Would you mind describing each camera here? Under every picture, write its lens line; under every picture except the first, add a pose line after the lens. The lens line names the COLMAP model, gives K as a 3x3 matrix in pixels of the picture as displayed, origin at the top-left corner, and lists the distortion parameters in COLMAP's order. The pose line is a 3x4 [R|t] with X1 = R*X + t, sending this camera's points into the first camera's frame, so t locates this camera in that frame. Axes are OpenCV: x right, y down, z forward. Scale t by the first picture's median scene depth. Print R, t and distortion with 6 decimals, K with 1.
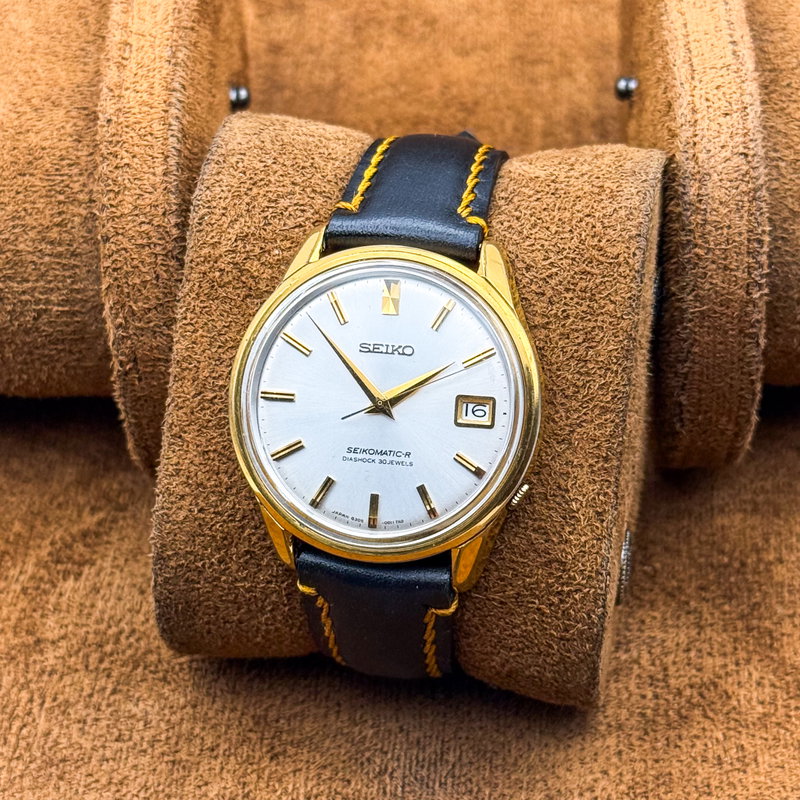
lens RADIAL K [[2390.0, 0, 400.0], [0, 2390.0, 400.0], [0, 0, 1]] dist [-0.110773, 1.596288]
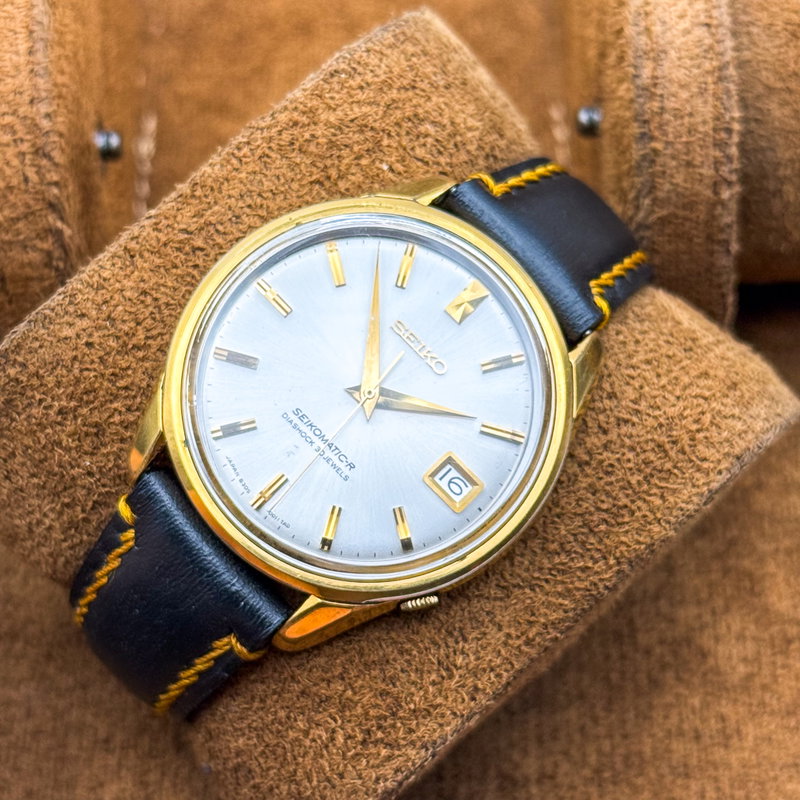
lens RADIAL K [[2390.0, 0, 400.0], [0, 2390.0, 400.0], [0, 0, 1]] dist [-0.110773, 1.596288]
pose [[0.737593, 0.671073, 0.074951, -0.055237], [-0.660862, 0.740208, -0.123907, 0.088854], [-0.138630, 0.041861, 0.989459, 0.225559]]
